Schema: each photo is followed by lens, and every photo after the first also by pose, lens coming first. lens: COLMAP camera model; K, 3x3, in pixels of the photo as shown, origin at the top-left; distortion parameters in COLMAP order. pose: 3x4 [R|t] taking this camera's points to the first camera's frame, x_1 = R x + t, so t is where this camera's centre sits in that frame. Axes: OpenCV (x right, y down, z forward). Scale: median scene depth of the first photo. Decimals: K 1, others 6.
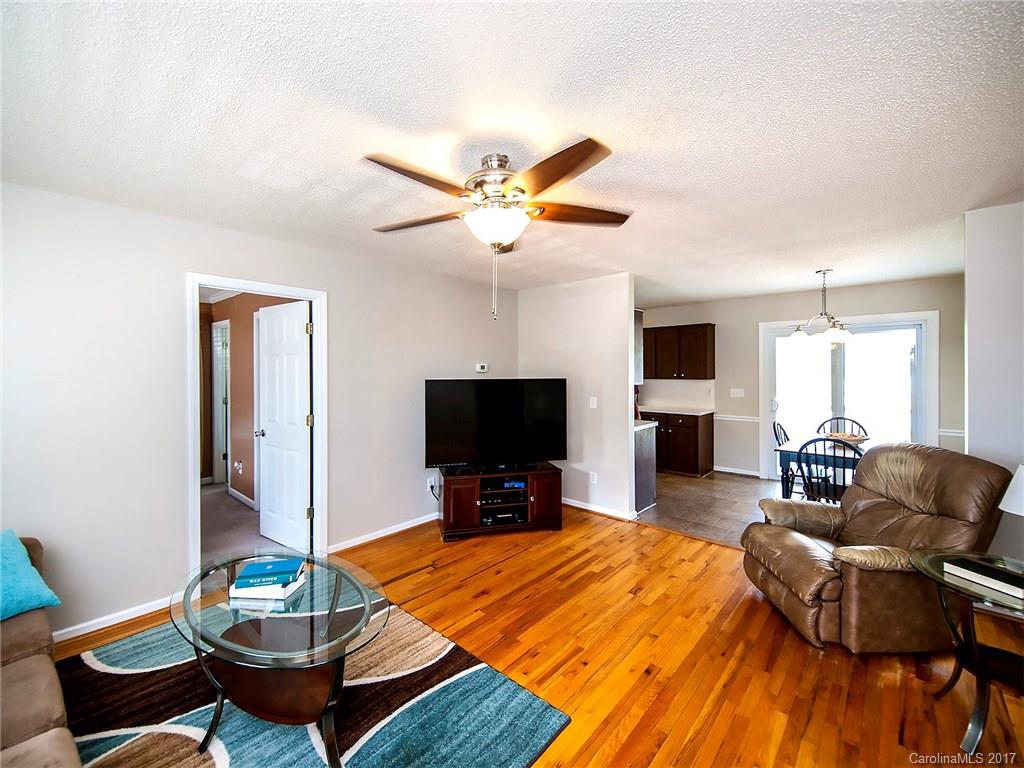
lens RADIAL K [[415.2, 0, 512.5], [0, 415.2, 375.4], [0, 0, 1]] dist [0.000128, -0.000828]
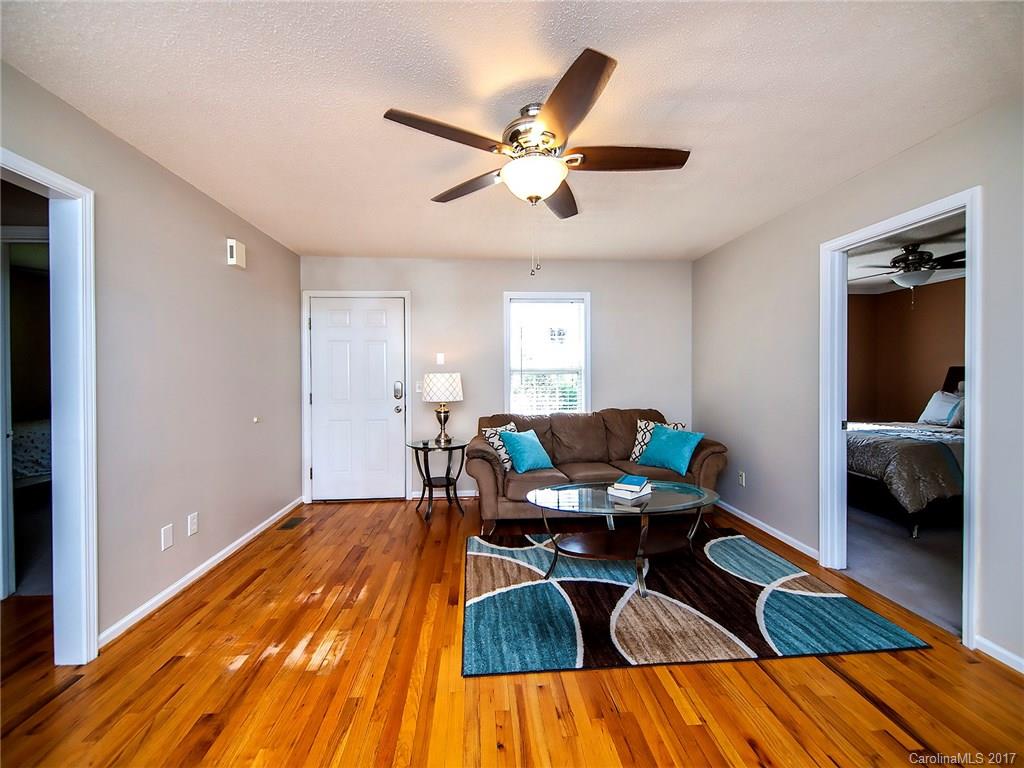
lens RADIAL K [[415.2, 0, 511.5], [0, 415.2, 378.8], [0, 0, 1]] dist [0.000128, -0.000828]
pose [[-0.682581, 0.017012, -0.730612, 0.675814], [0.001053, 0.999751, 0.022294, 0.074926], [0.730810, 0.014448, -0.682428, 1.524676]]
